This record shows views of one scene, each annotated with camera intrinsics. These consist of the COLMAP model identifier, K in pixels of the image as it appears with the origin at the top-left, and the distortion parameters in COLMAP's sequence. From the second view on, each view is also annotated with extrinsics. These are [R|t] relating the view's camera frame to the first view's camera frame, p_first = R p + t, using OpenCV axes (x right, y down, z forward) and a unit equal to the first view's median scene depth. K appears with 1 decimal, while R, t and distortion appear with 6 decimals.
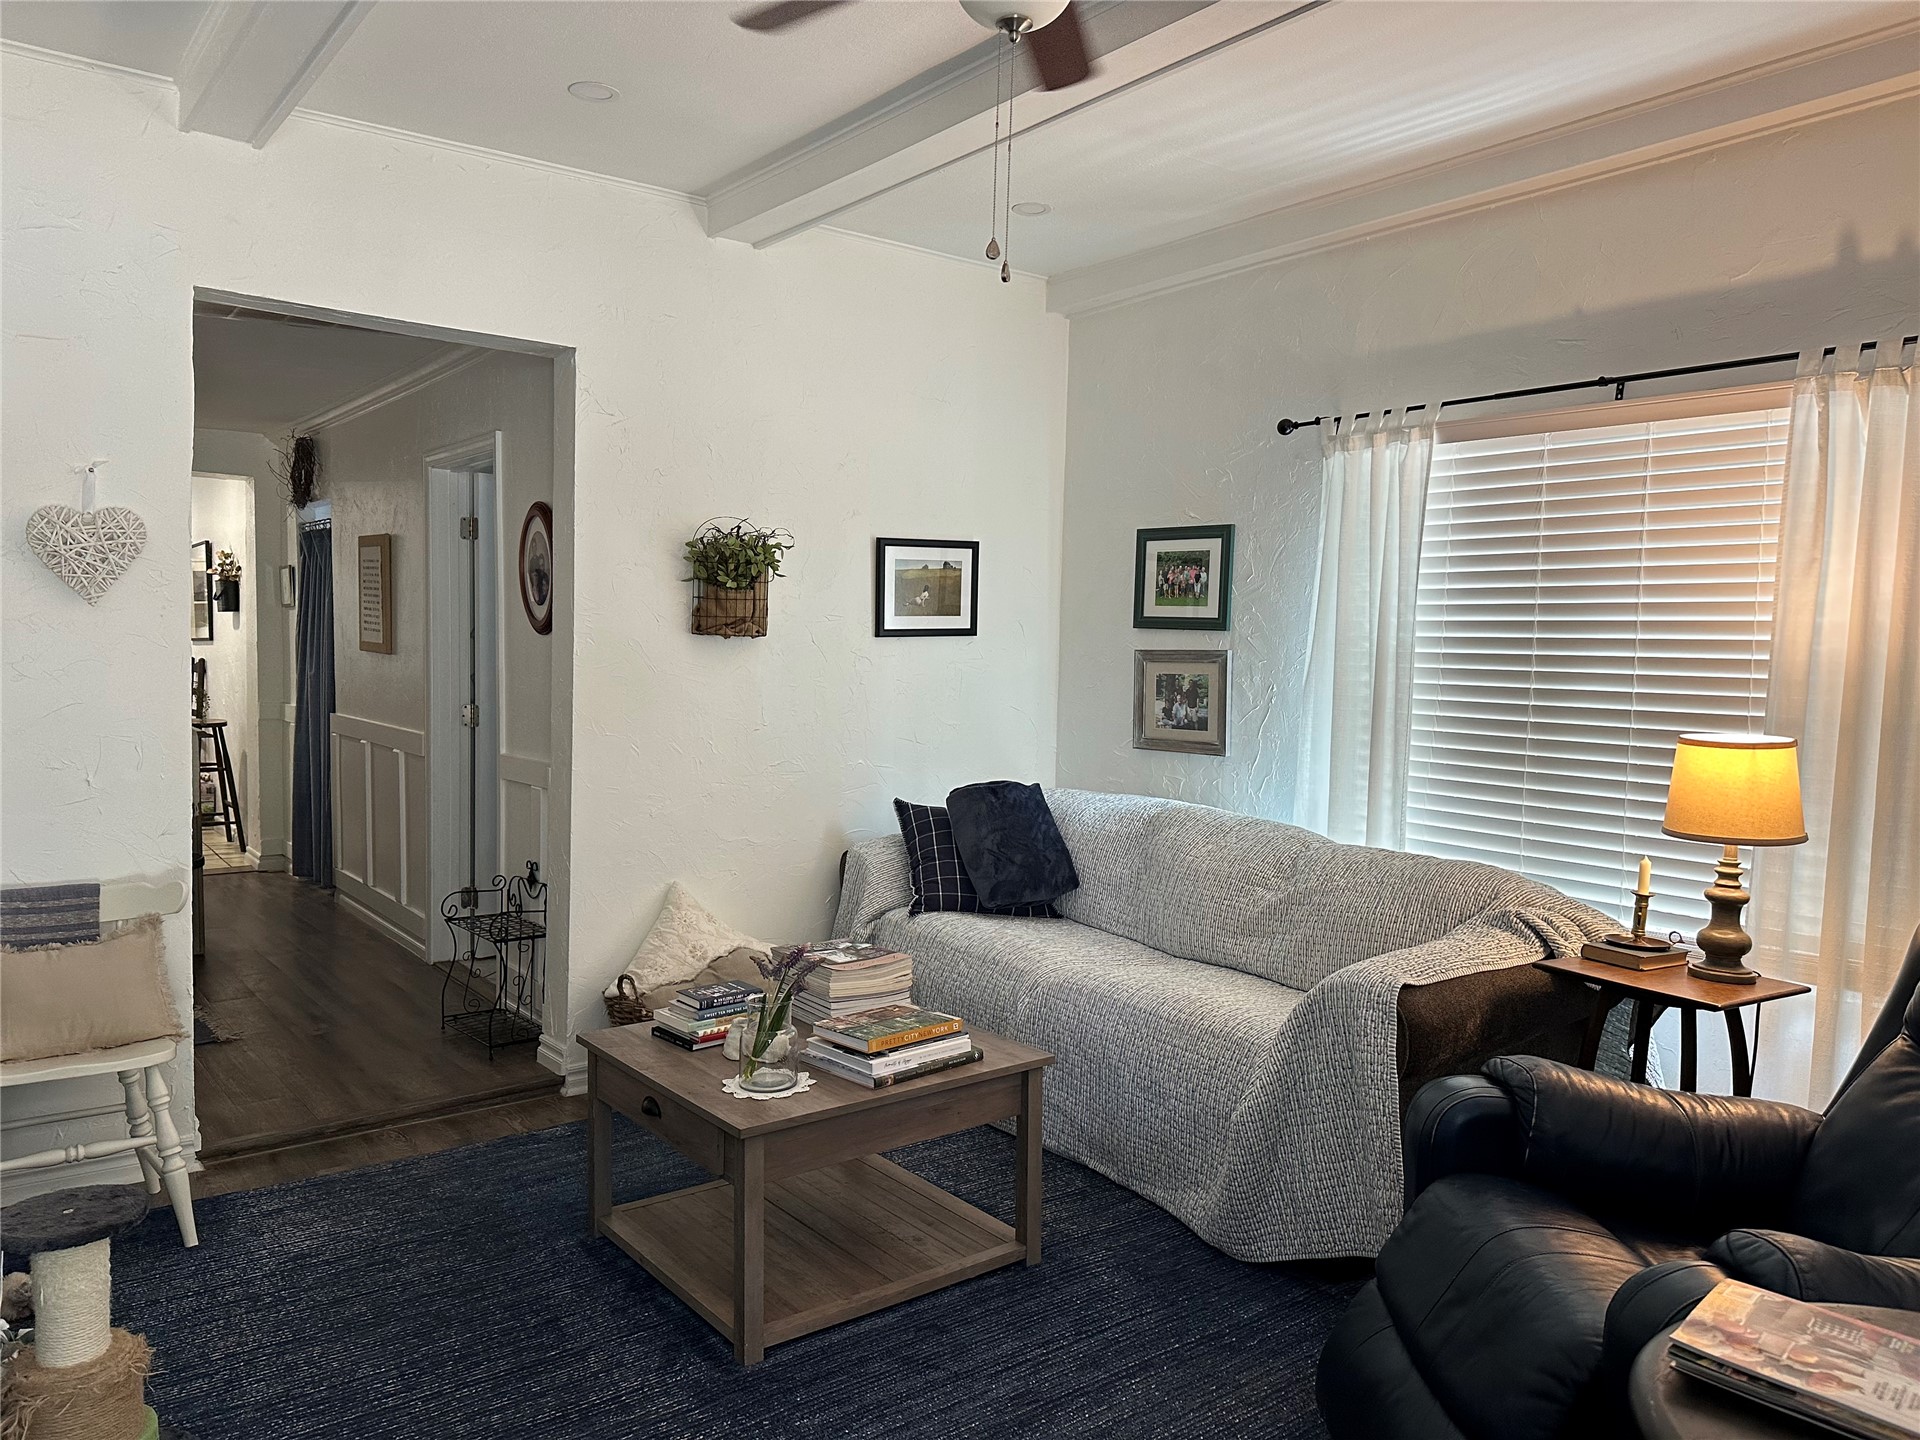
lens RADIAL K [[1353.1, 0, 960.0], [0, 1353.1, 720.0], [0, 0, 1]] dist [0.064134, -0.078888]
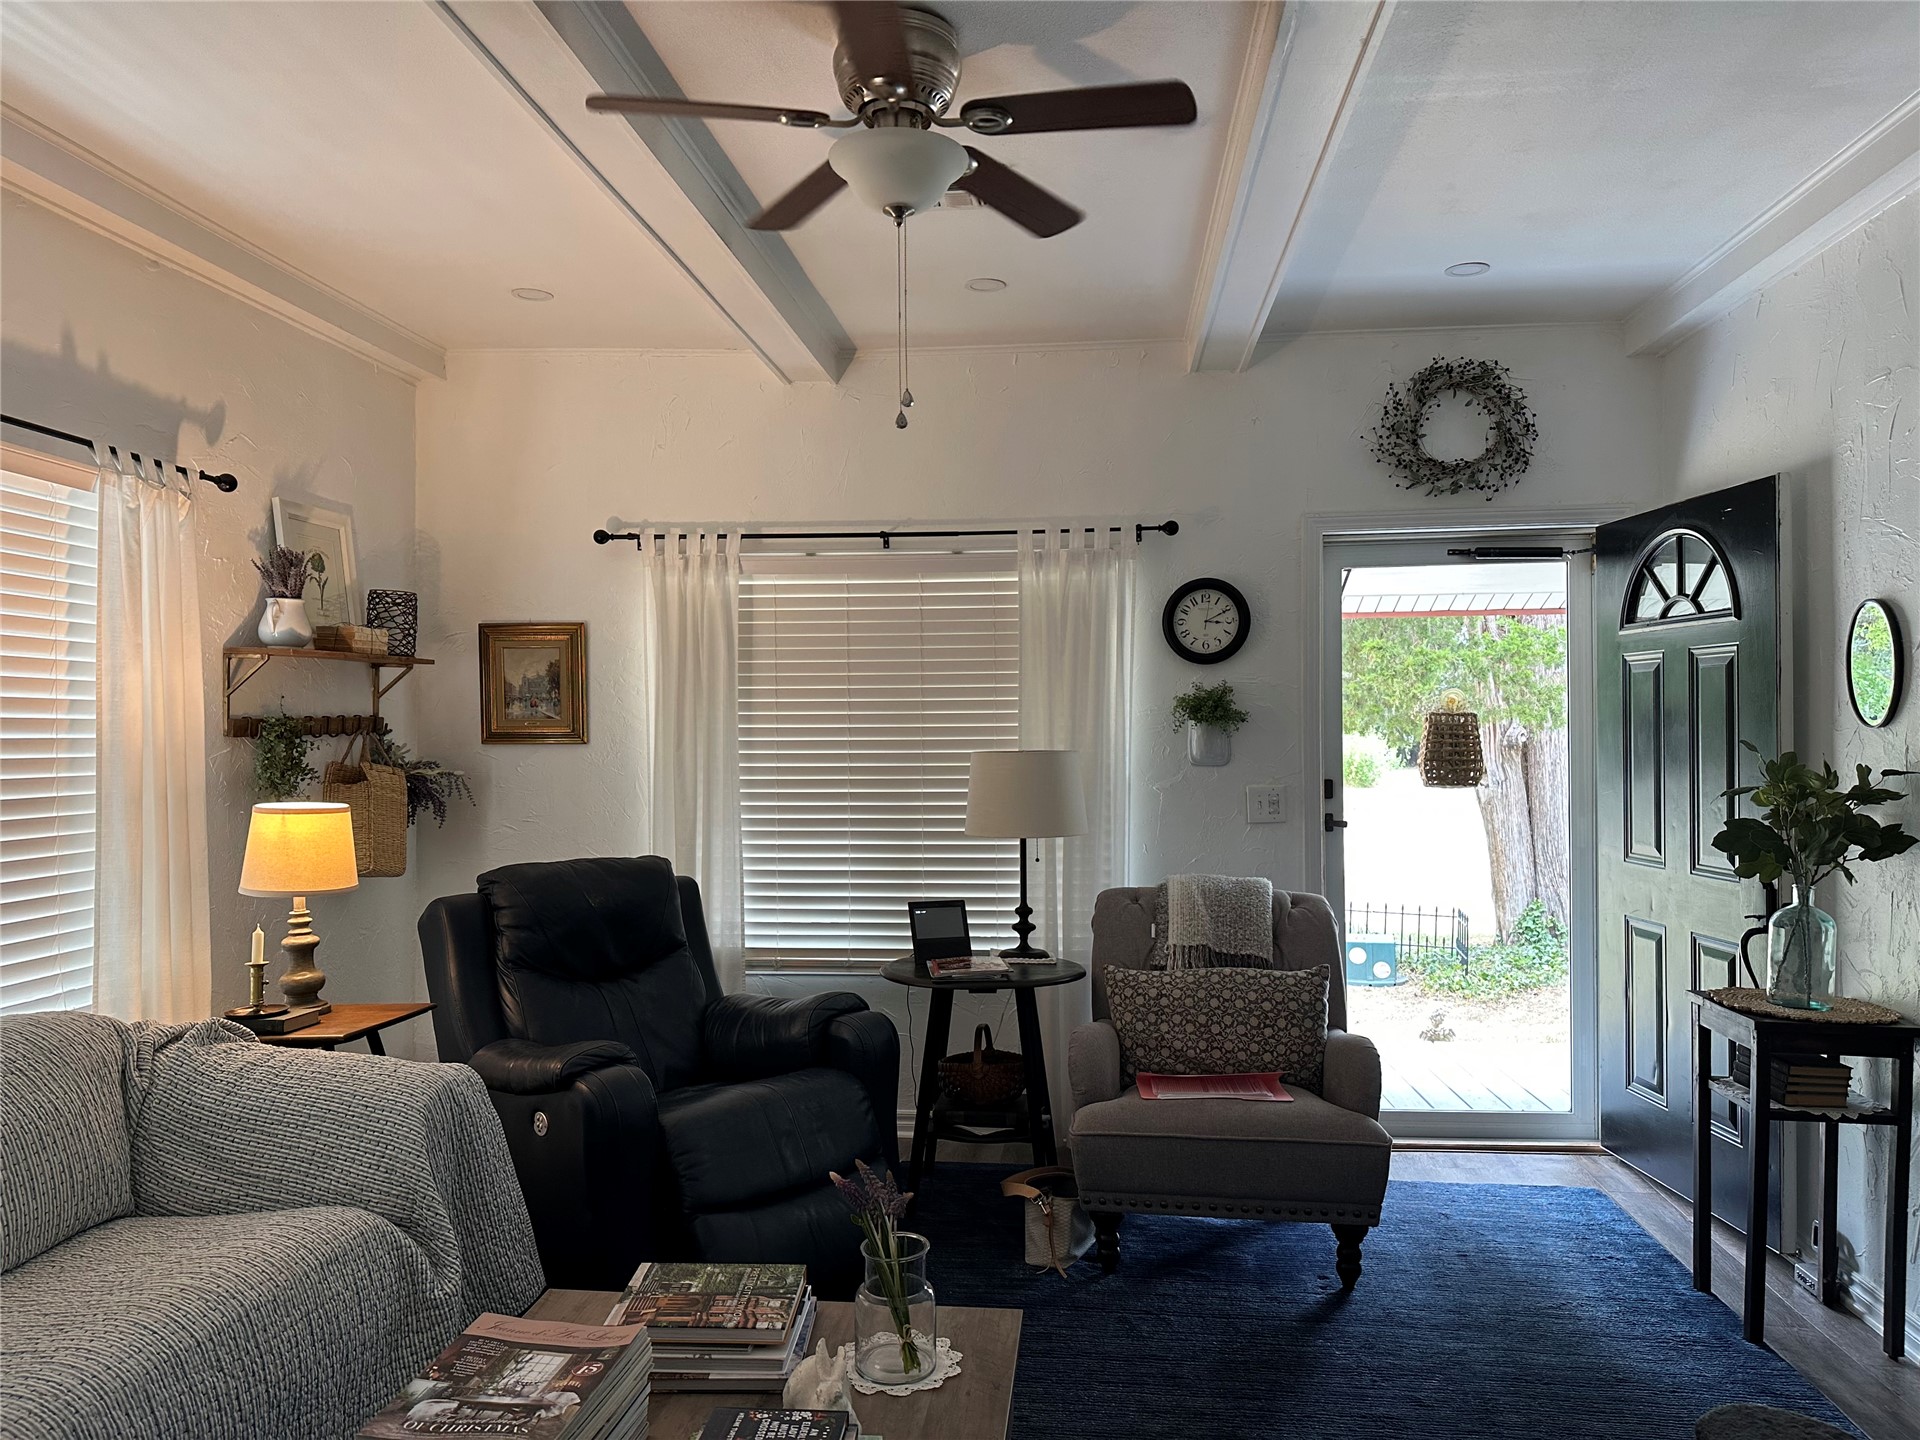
lens RADIAL K [[1353.1, 0, 960.0], [0, 1353.1, 720.0], [0, 0, 1]] dist [0.064134, -0.078888]
pose [[-0.719877, -0.001124, 0.694100, -0.569217], [0.047348, 0.997590, 0.050721, -0.080342], [-0.692484, 0.069377, -0.718089, 1.299581]]
